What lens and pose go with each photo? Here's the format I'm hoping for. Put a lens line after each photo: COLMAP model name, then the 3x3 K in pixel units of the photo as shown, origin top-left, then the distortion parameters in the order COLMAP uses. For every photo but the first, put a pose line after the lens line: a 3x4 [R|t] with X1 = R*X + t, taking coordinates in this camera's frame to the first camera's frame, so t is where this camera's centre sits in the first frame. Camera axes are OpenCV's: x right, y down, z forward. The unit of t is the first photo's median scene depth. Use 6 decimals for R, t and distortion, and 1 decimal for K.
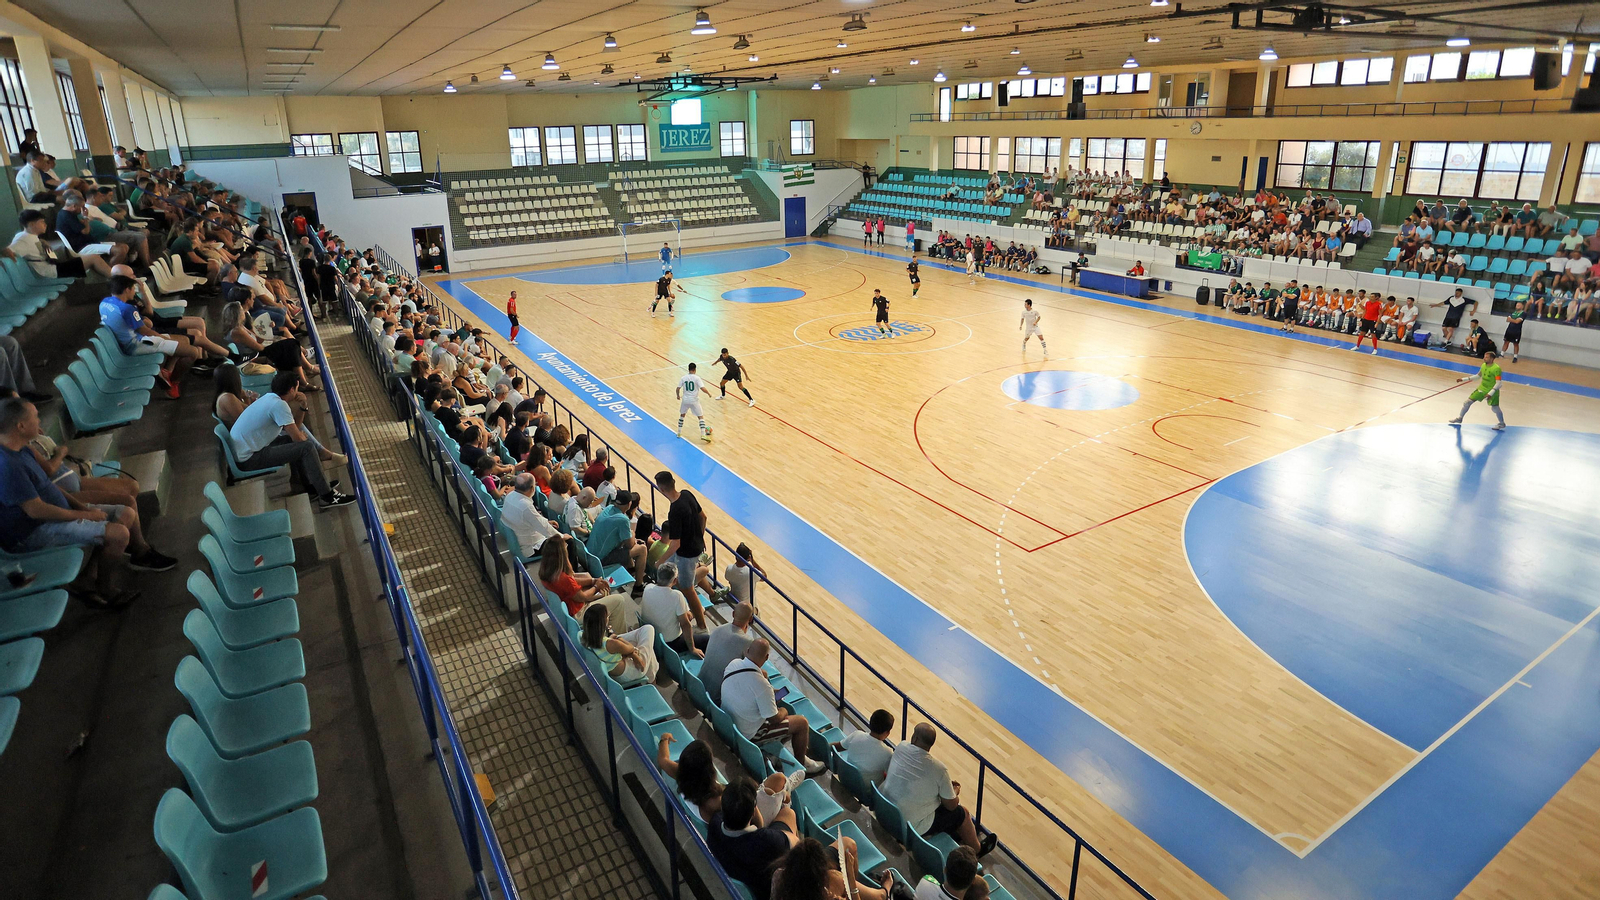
lens RADIAL K [[858.3, 0, 799.1], [0, 858.3, 395.1], [0, 0, 1]] dist [-0.074750, 0.046537]
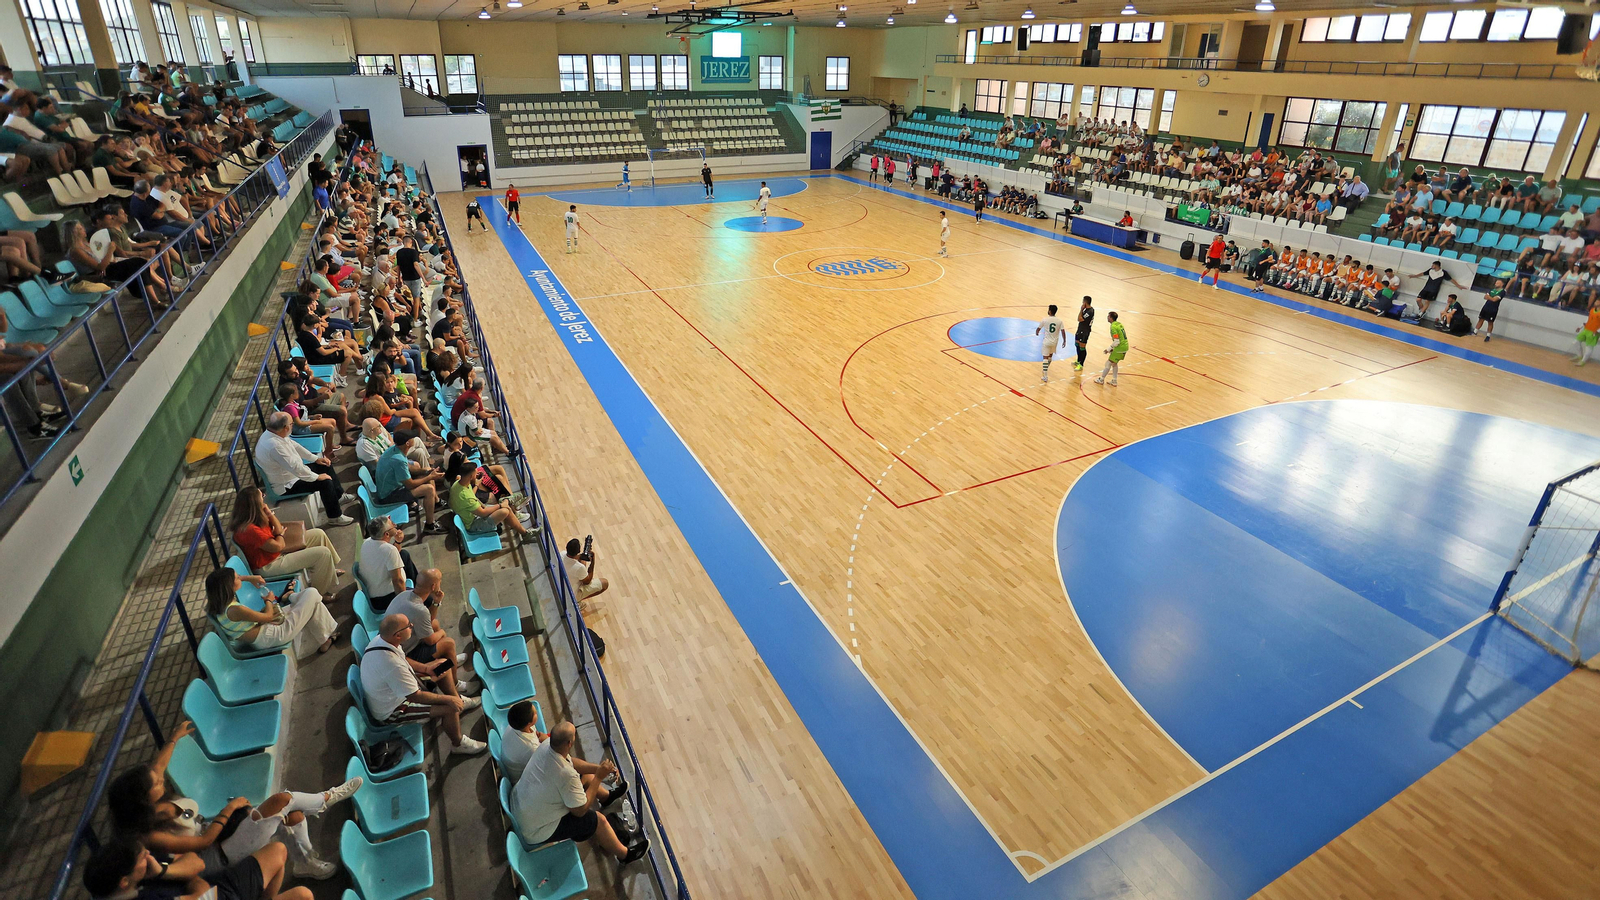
lens RADIAL K [[771.1, 0, 798.1], [0, 771.1, 382.9], [0, 0, 1]] dist [-0.076446, 0.035090]
pose [[0.994521, 0.069952, -0.077687, 0.090856], [-0.062417, 0.993468, 0.095525, -0.016643], [0.083861, -0.090153, 0.992391, 0.047394]]
